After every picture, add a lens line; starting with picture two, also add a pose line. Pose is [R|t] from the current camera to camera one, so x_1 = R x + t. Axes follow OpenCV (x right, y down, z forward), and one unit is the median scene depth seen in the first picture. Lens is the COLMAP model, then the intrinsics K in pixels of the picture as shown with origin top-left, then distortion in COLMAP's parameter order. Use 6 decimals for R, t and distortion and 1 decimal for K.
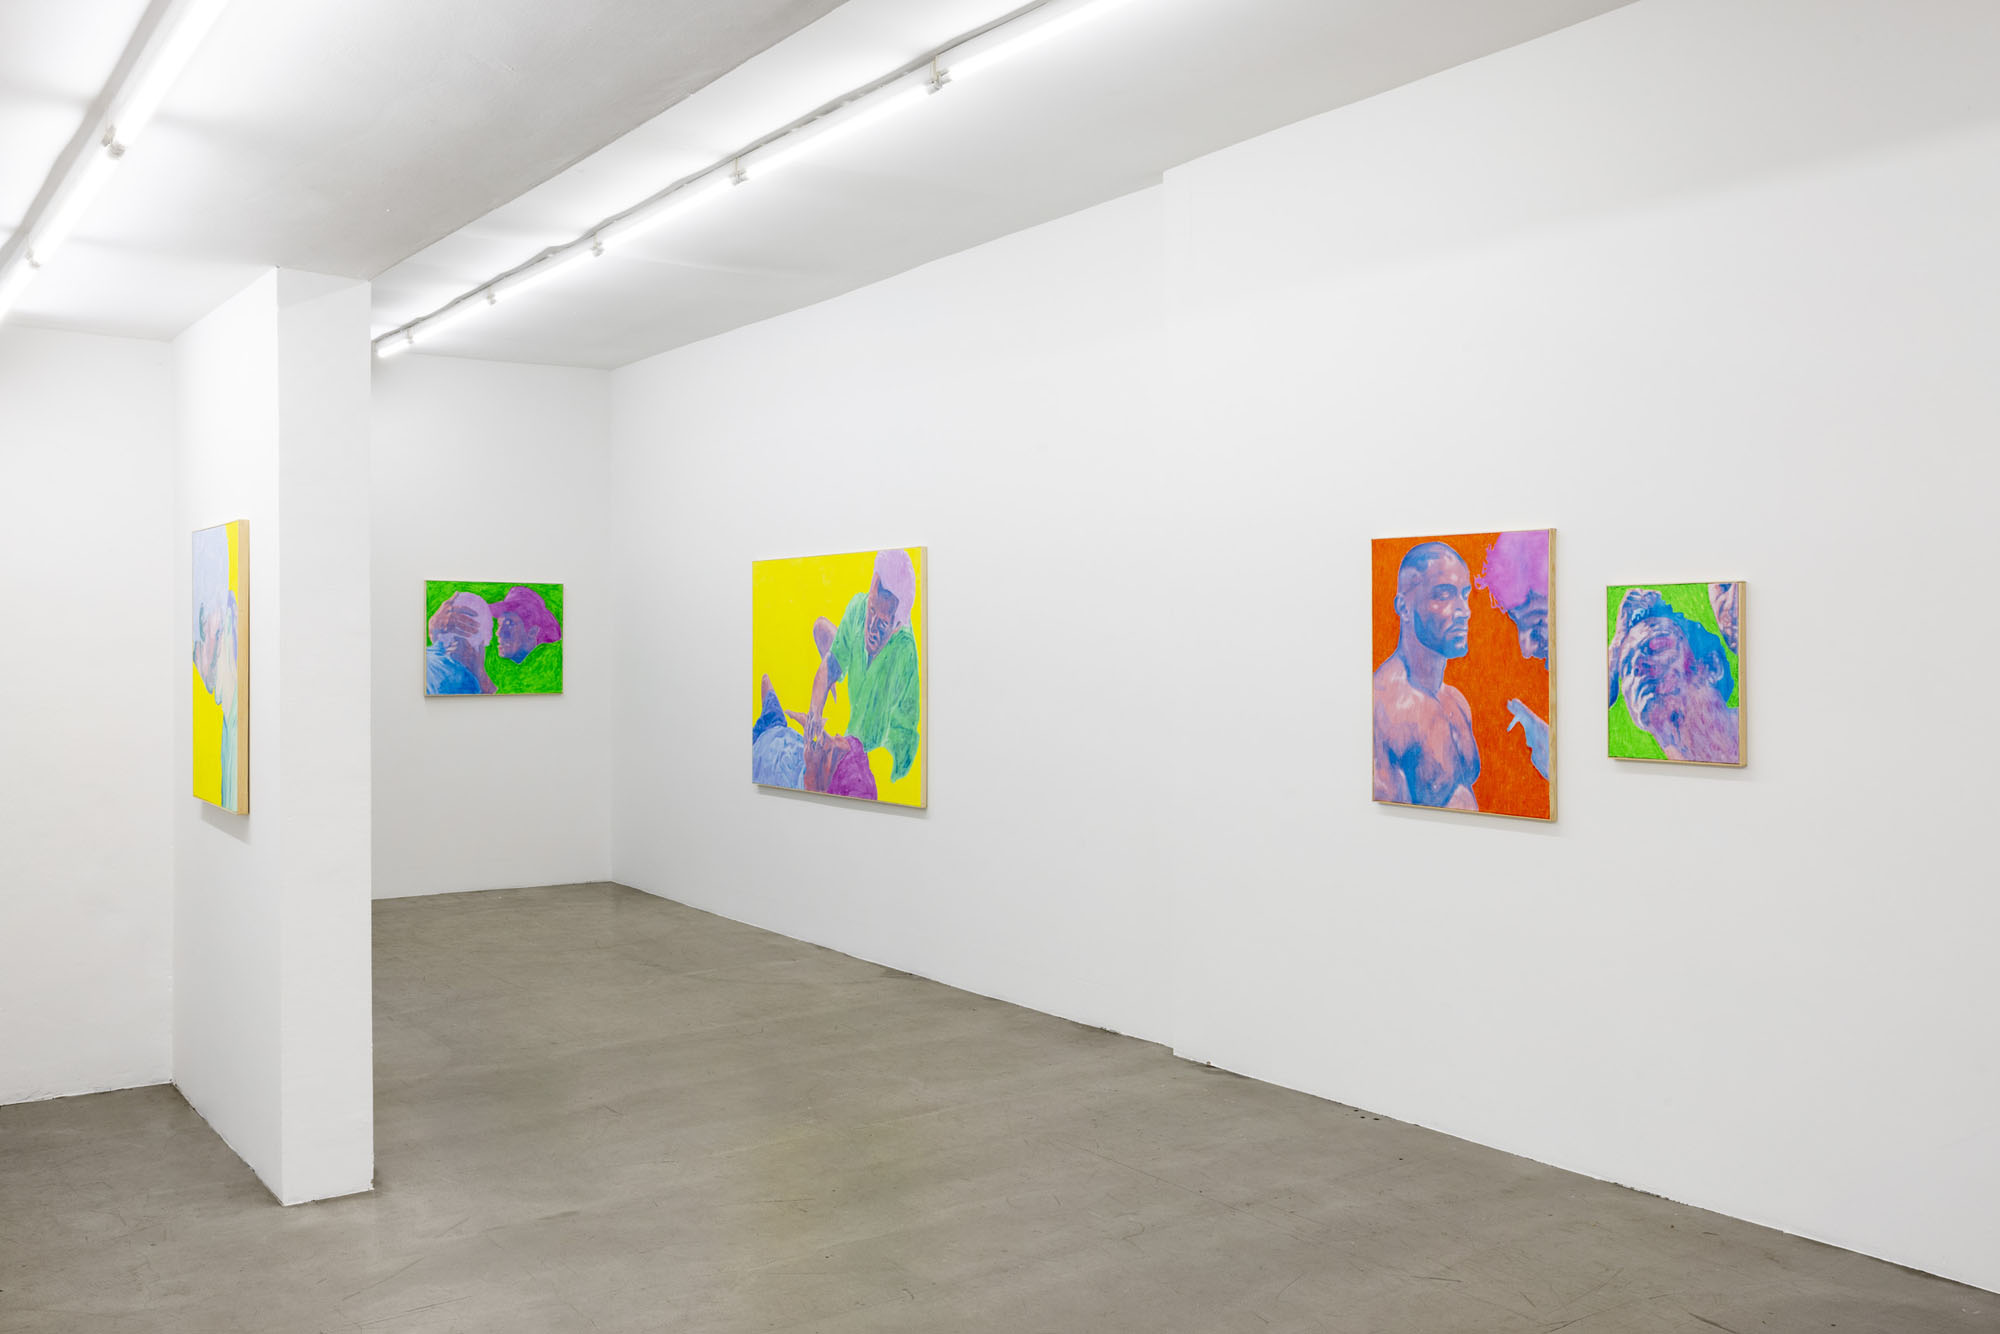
lens RADIAL K [[1791.5, 0, 992.2], [0, 1791.5, 652.8], [0, 0, 1]] dist [0.018878, 0.003504]
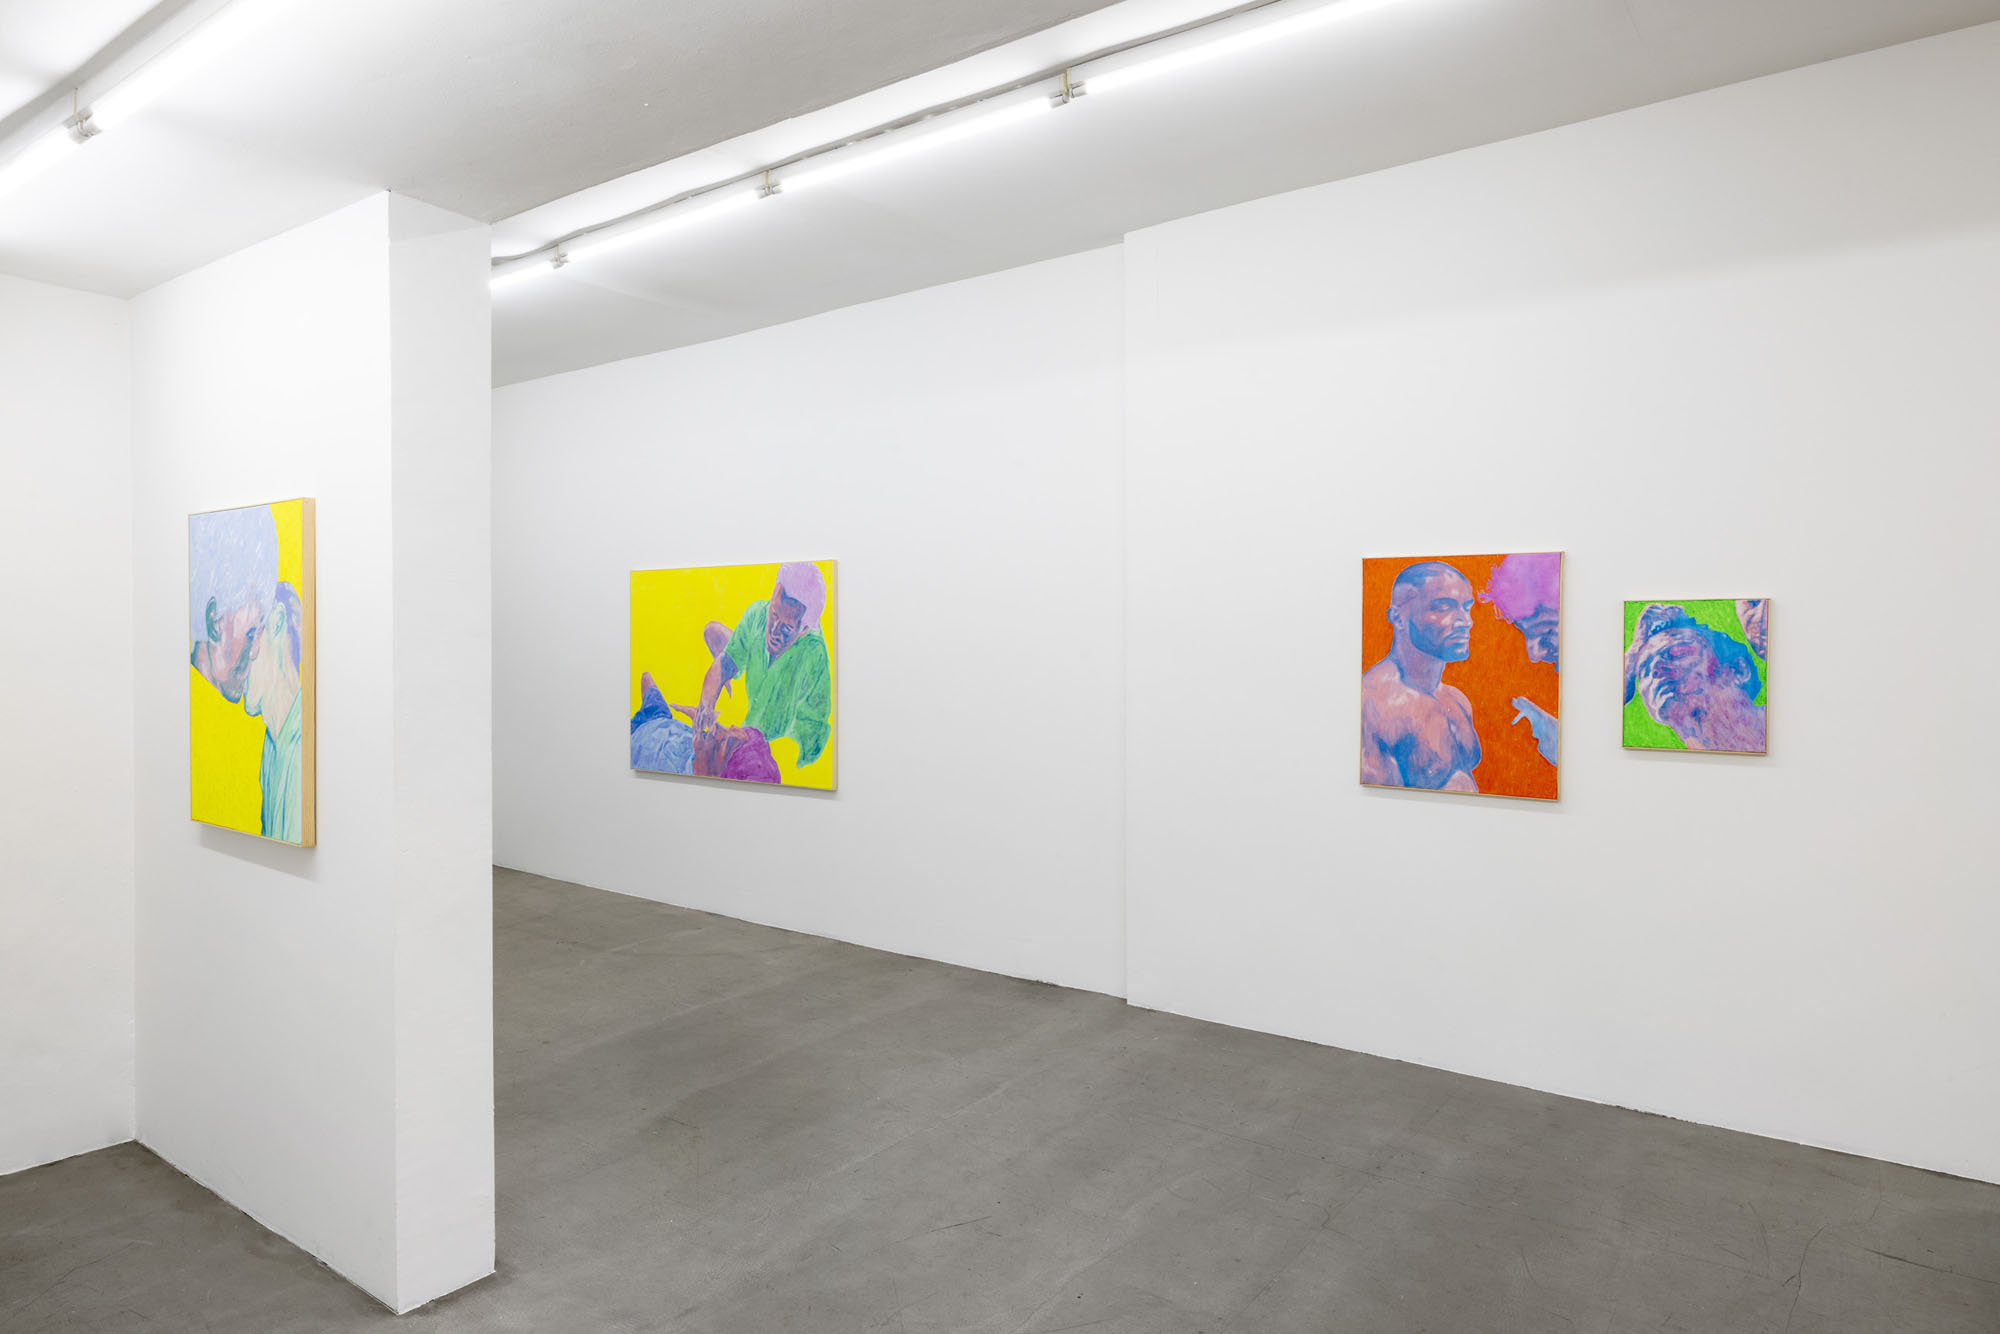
lens RADIAL K [[1260.6, 0, 1000.0], [0, 1260.6, 667.0], [0, 0, 1]] dist [0.040925, 0.002525]
pose [[0.949610, -0.000997, 0.313433, -0.279299], [-0.003238, 0.999910, 0.012991, -0.003317], [-0.313418, -0.013351, 0.949522, 0.309208]]
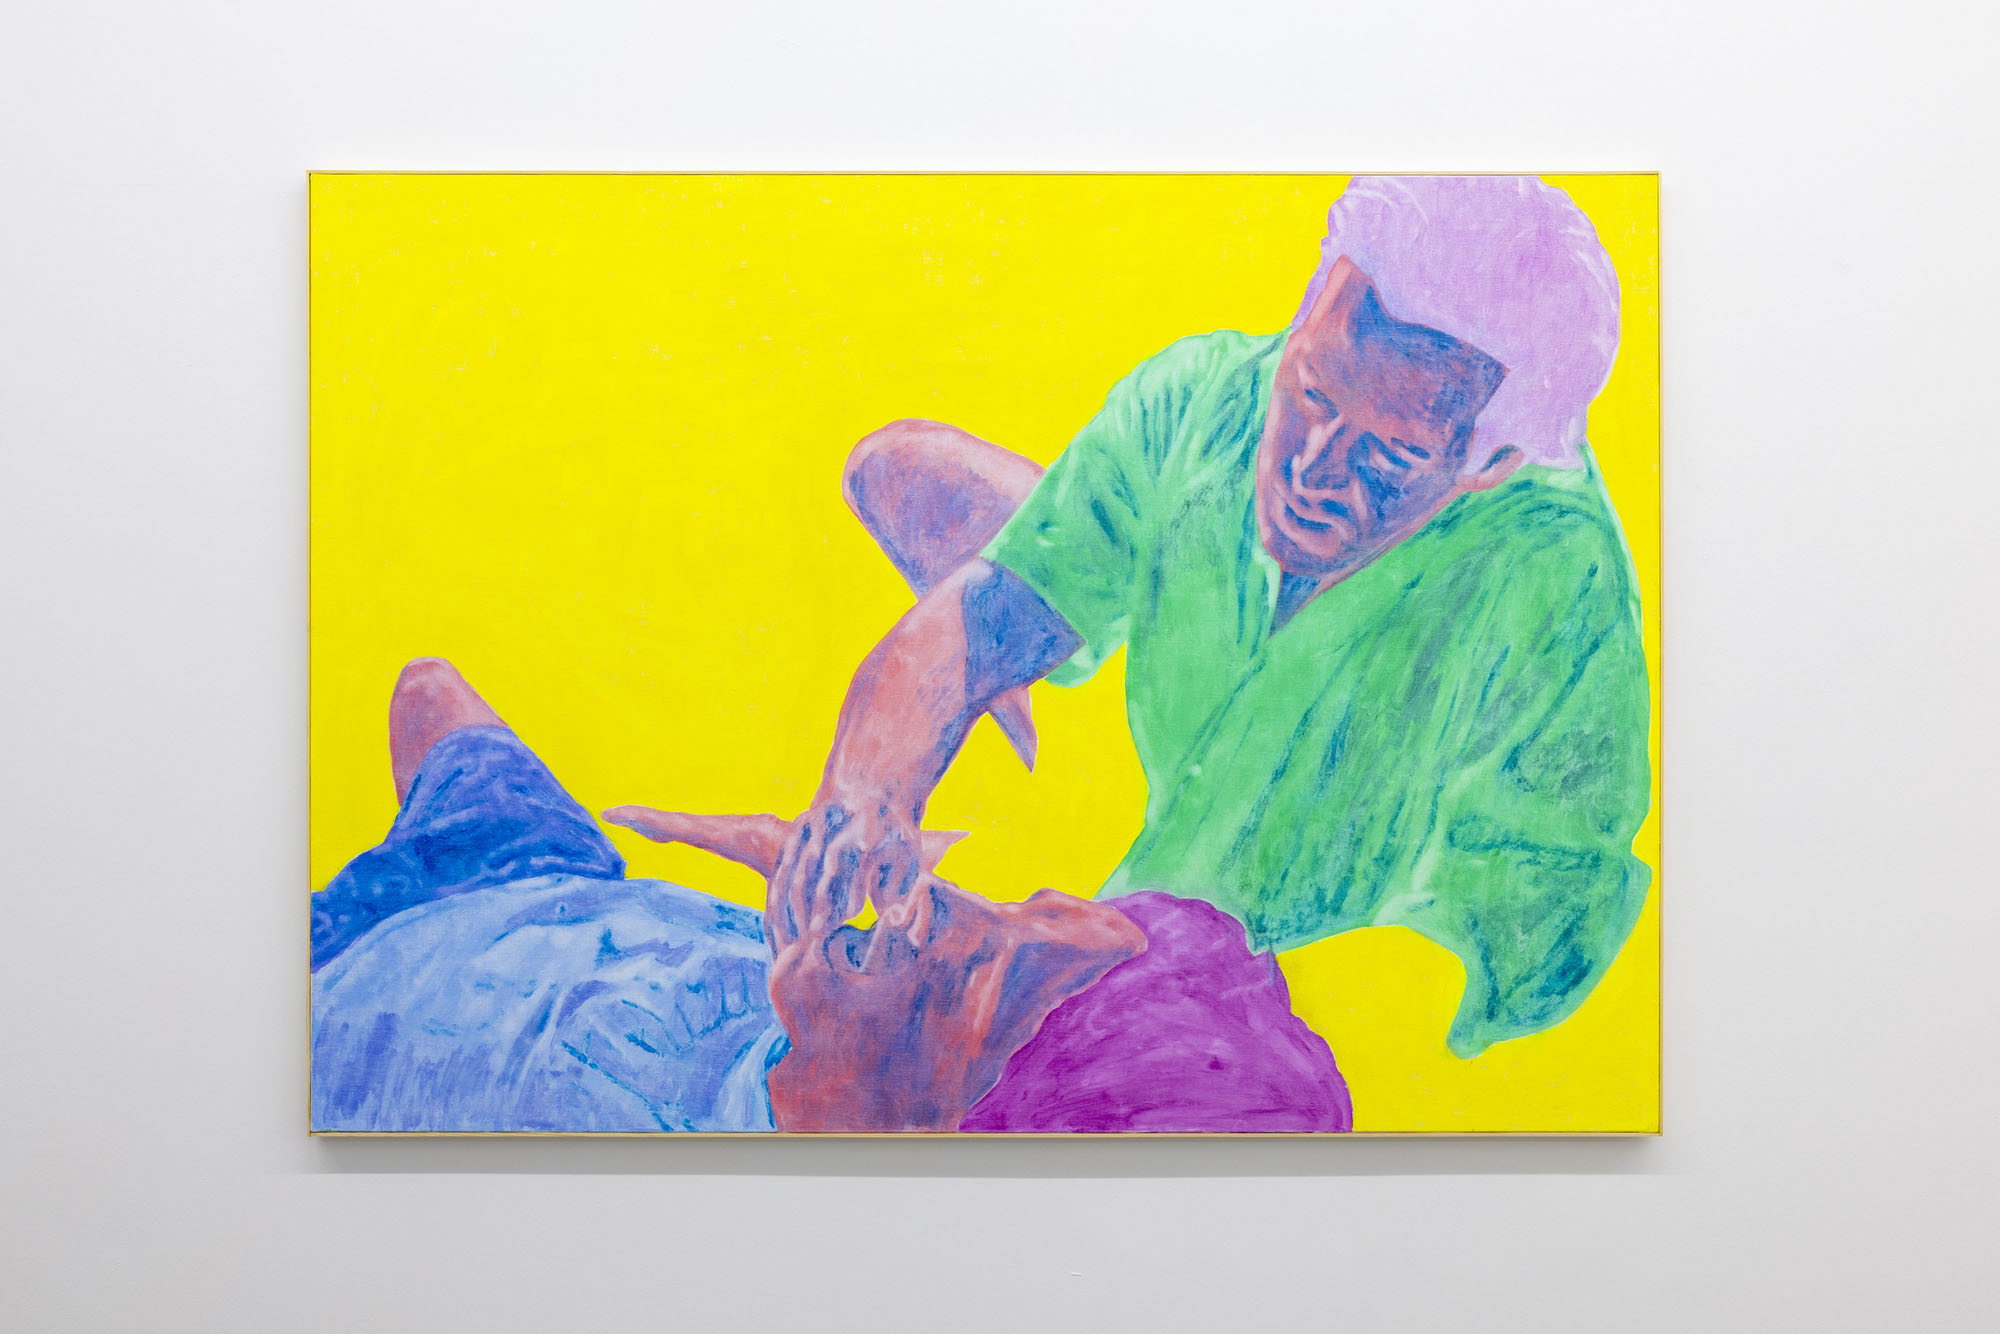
lens RADIAL K [[1791.5, 0, 992.2], [0, 1791.5, 652.8], [0, 0, 1]] dist [0.018878, 0.003504]
pose [[0.558537, -0.003178, 0.829473, -0.474029], [0.002934, 0.999994, 0.001856, 0.018489], [-0.829474, 0.001397, 0.558543, 1.376569]]
